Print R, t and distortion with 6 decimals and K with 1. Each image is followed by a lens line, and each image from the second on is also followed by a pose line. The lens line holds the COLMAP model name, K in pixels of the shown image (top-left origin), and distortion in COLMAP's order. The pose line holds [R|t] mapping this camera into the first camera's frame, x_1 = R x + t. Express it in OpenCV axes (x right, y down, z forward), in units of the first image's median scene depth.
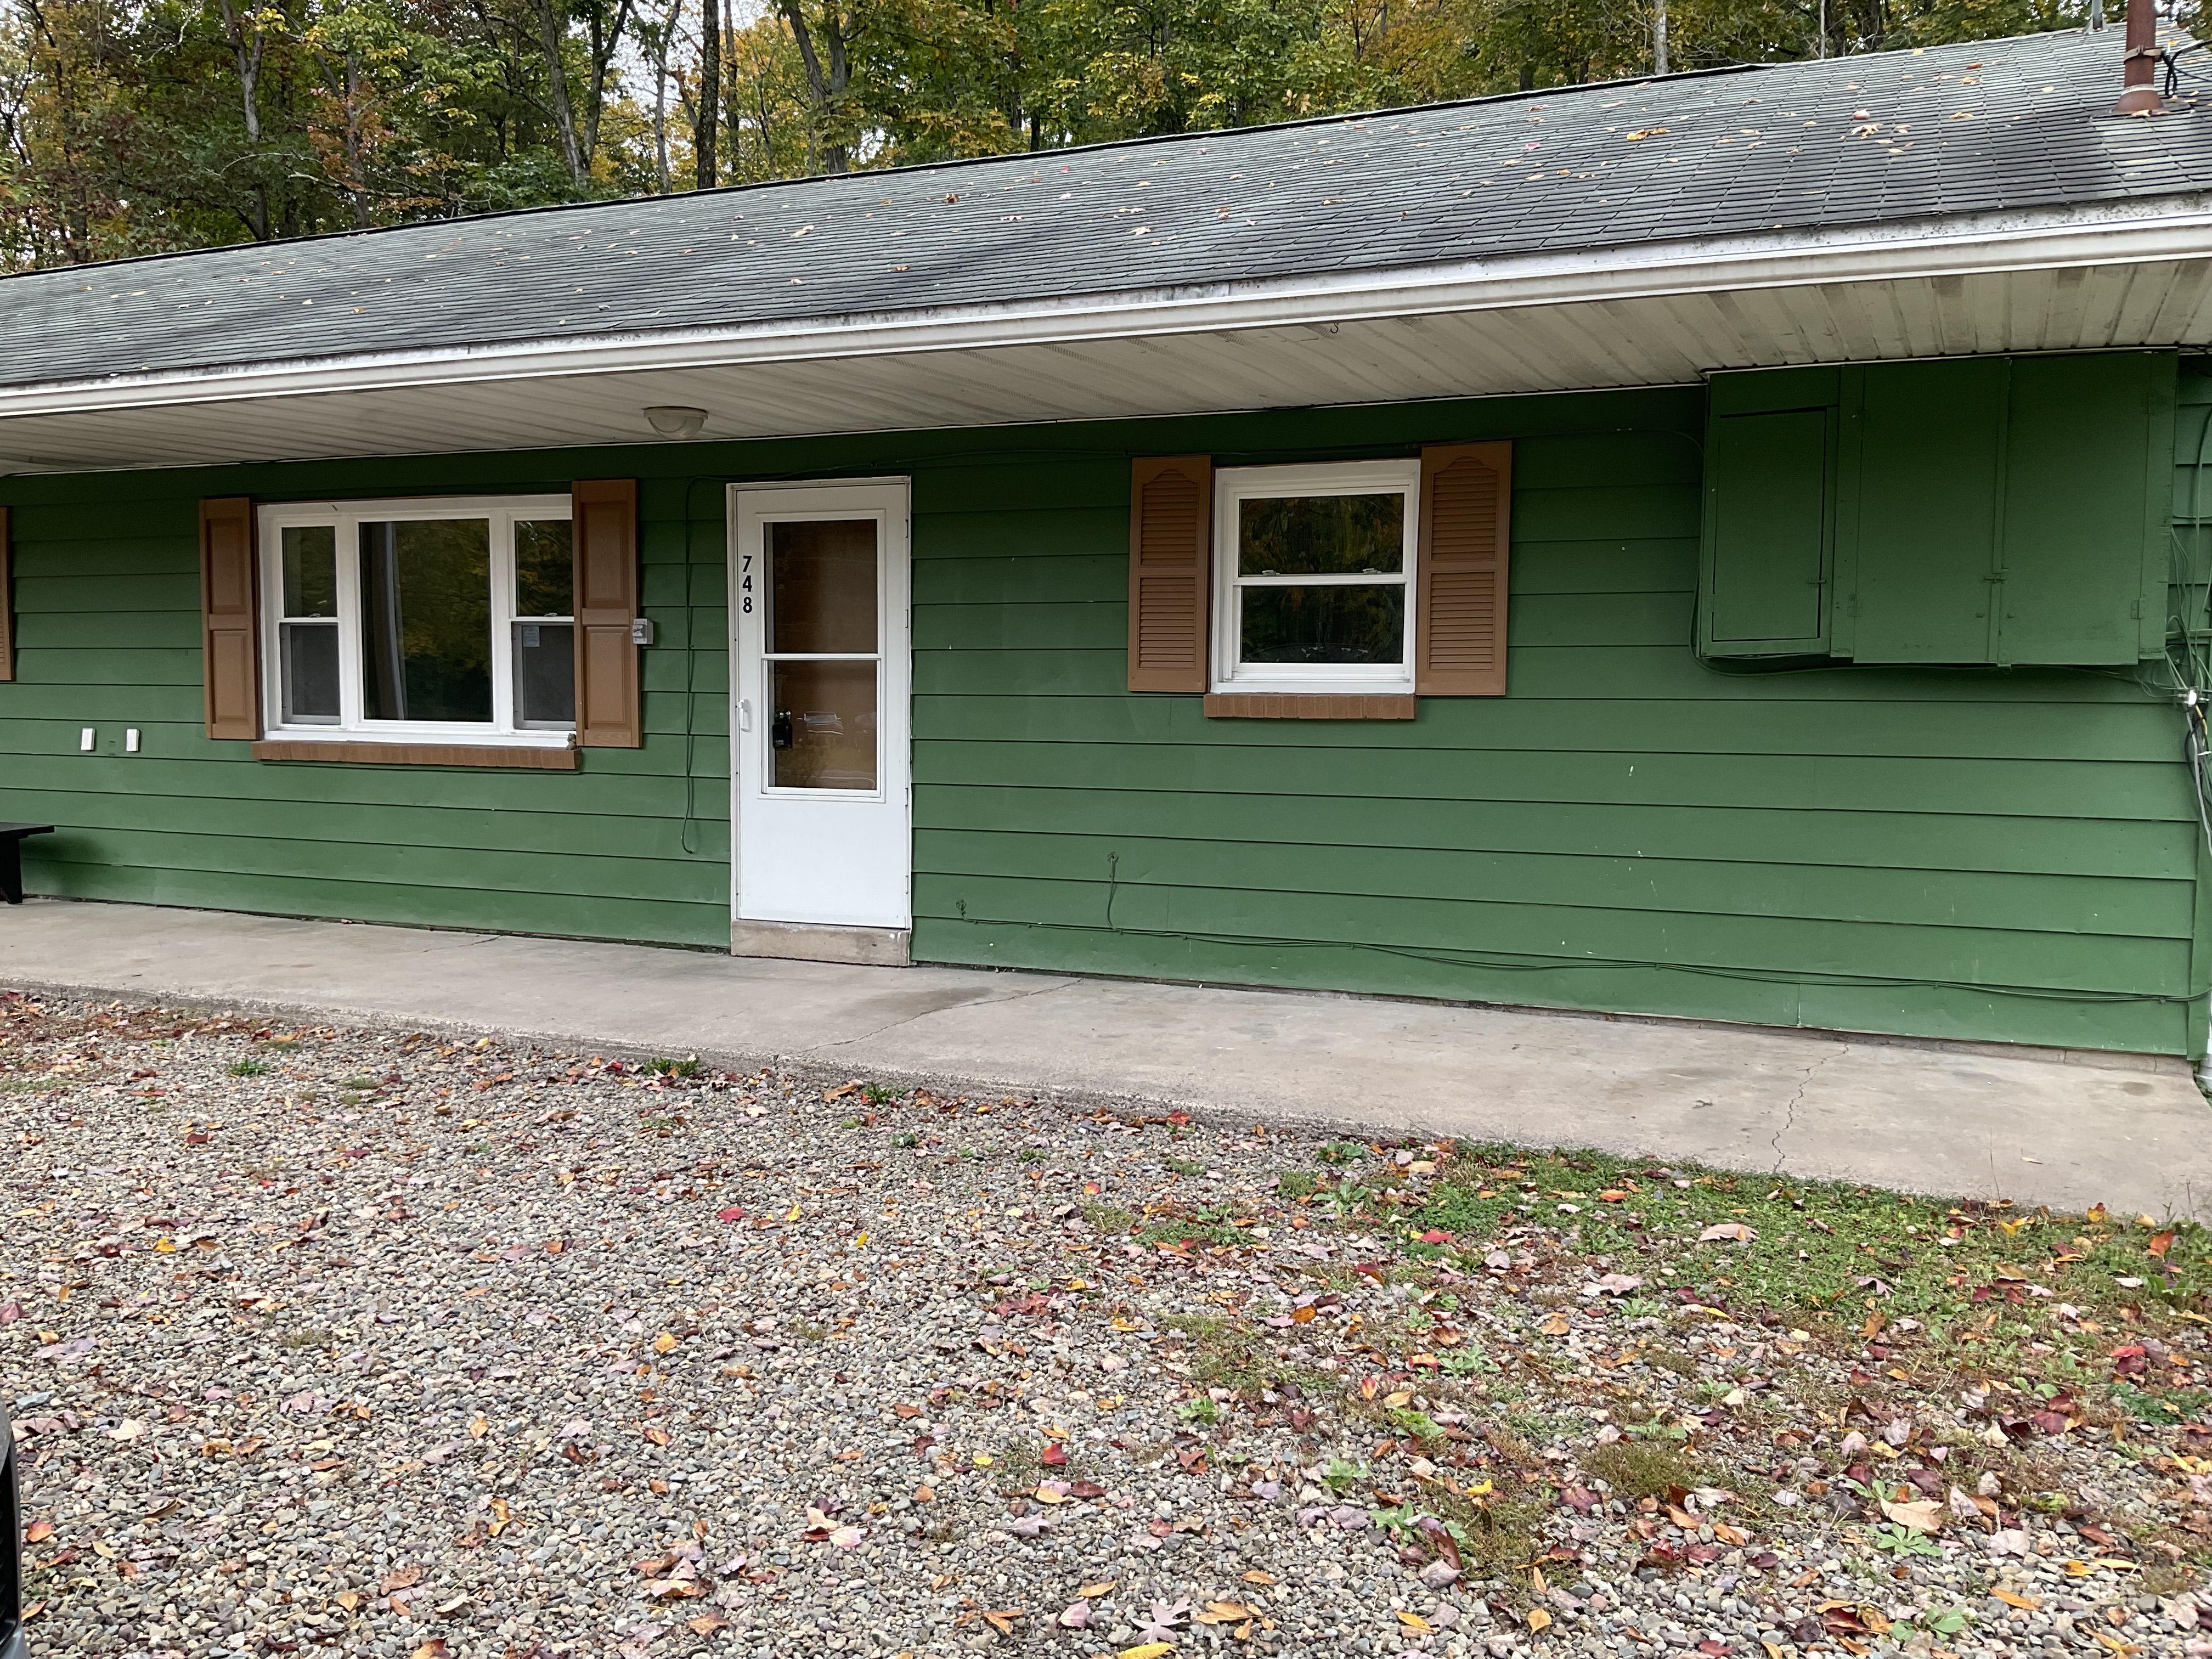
lens RADIAL K [[1846.0, 0, 1110.3], [0, 1846.0, 832.0], [0, 0, 1]] dist [0.077055, -0.139785]
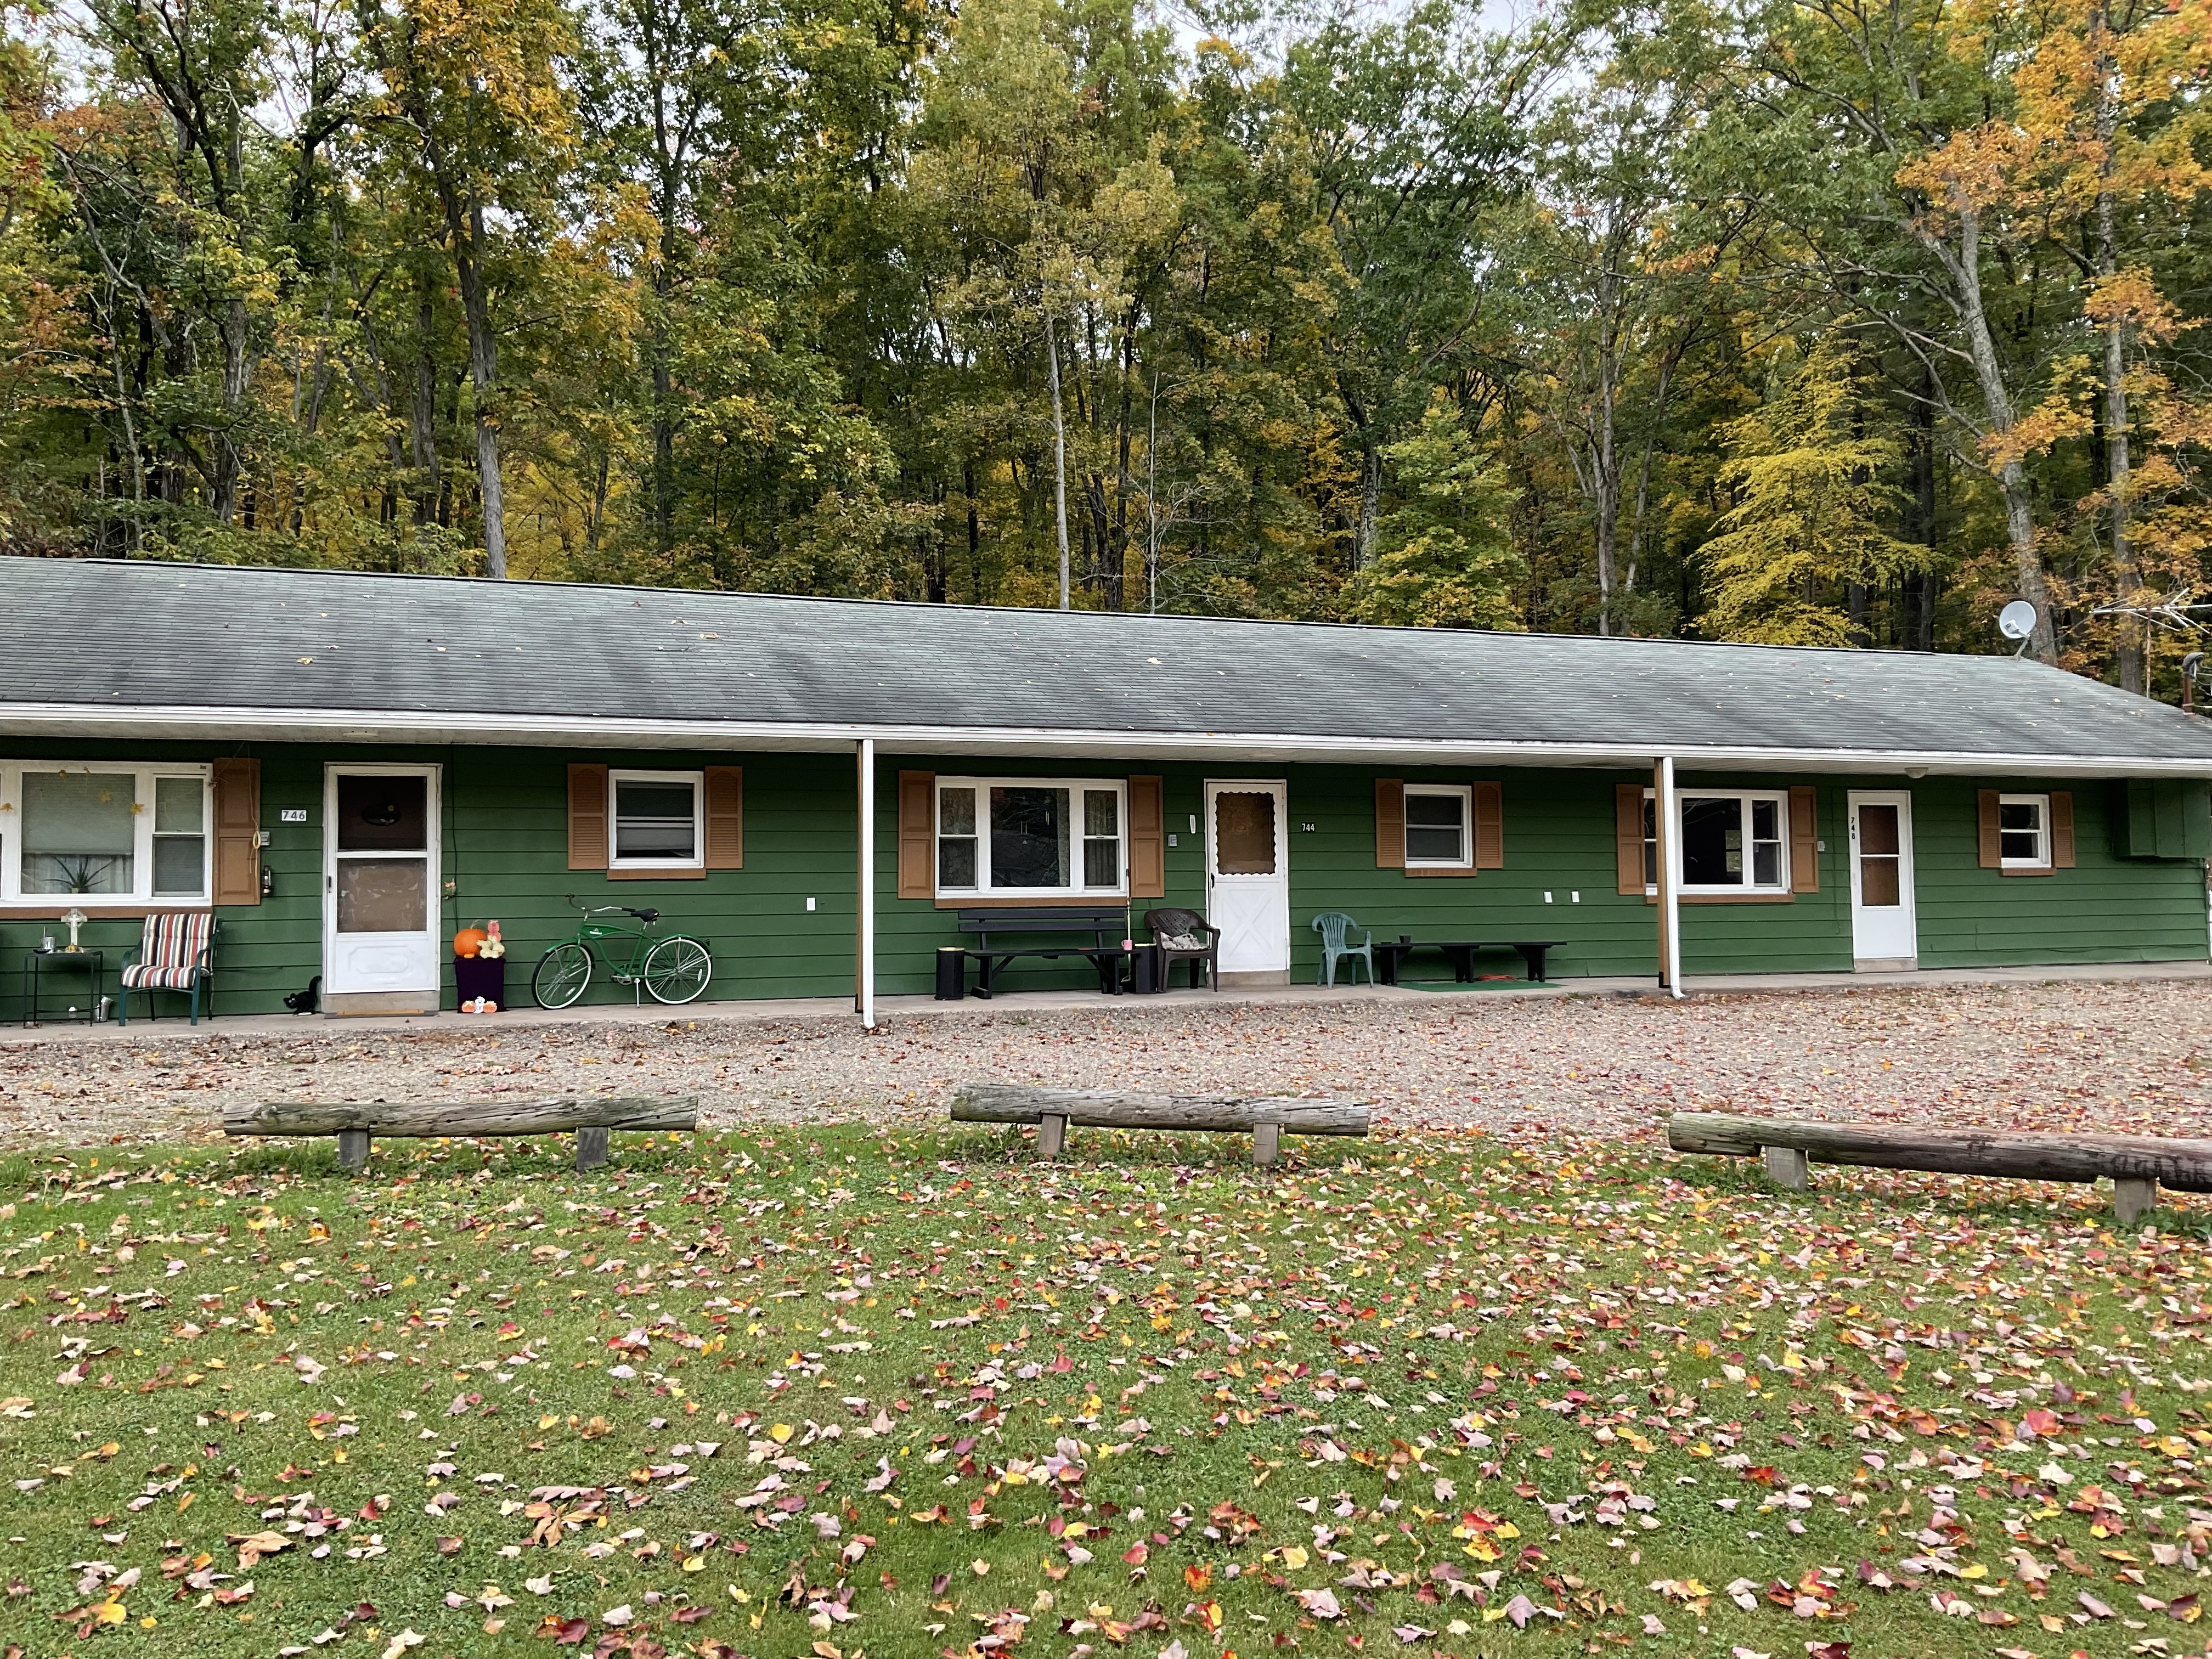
lens RADIAL K [[1846.0, 0, 1103.8], [0, 1846.0, 810.7], [0, 0, 1]] dist [0.077055, -0.139785]
pose [[0.706111, 0.011957, 0.708000, -2.834092], [0.063348, 0.994782, -0.079980, -0.016709], [-0.705262, 0.101325, 0.701669, -0.092001]]
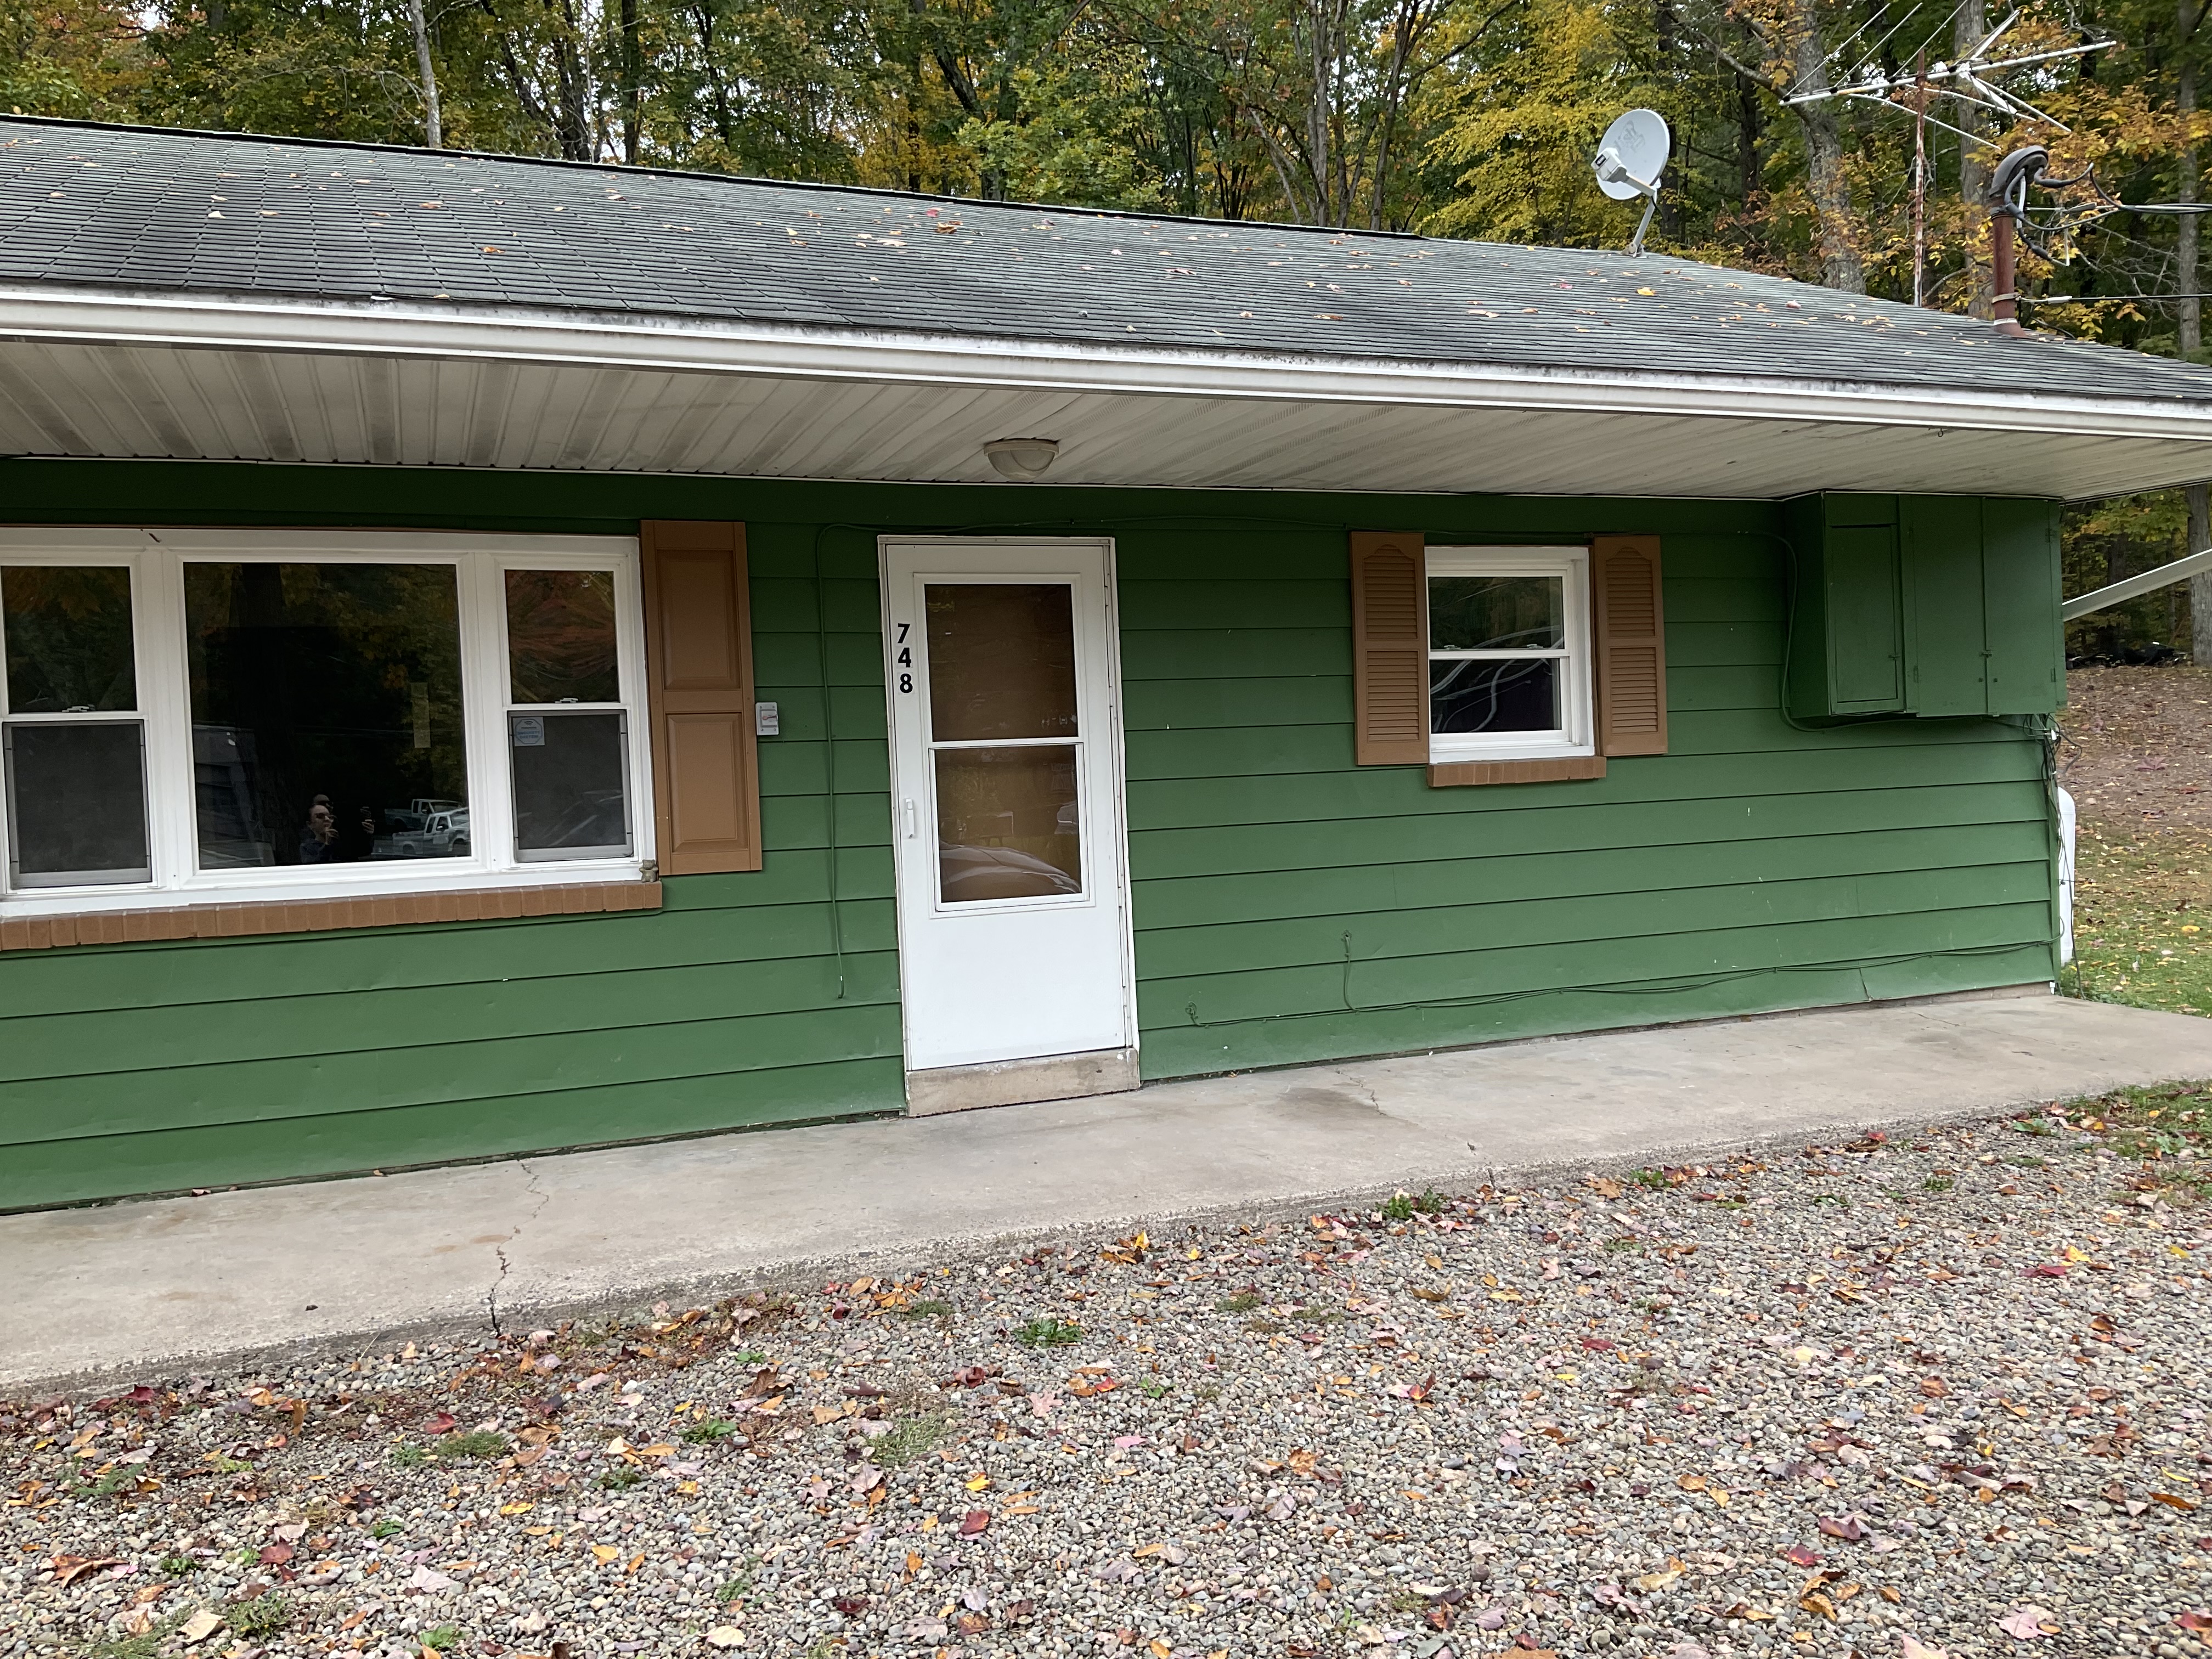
lens RADIAL K [[1846.0, 0, 1116.8], [0, 1846.0, 824.5], [0, 0, 1]] dist [0.077055, -0.139785]
pose [[0.691524, -0.059660, 0.719885, -0.736680], [0.098922, 0.995016, -0.012564, -0.042148], [-0.715548, 0.079901, 0.693979, 0.380805]]
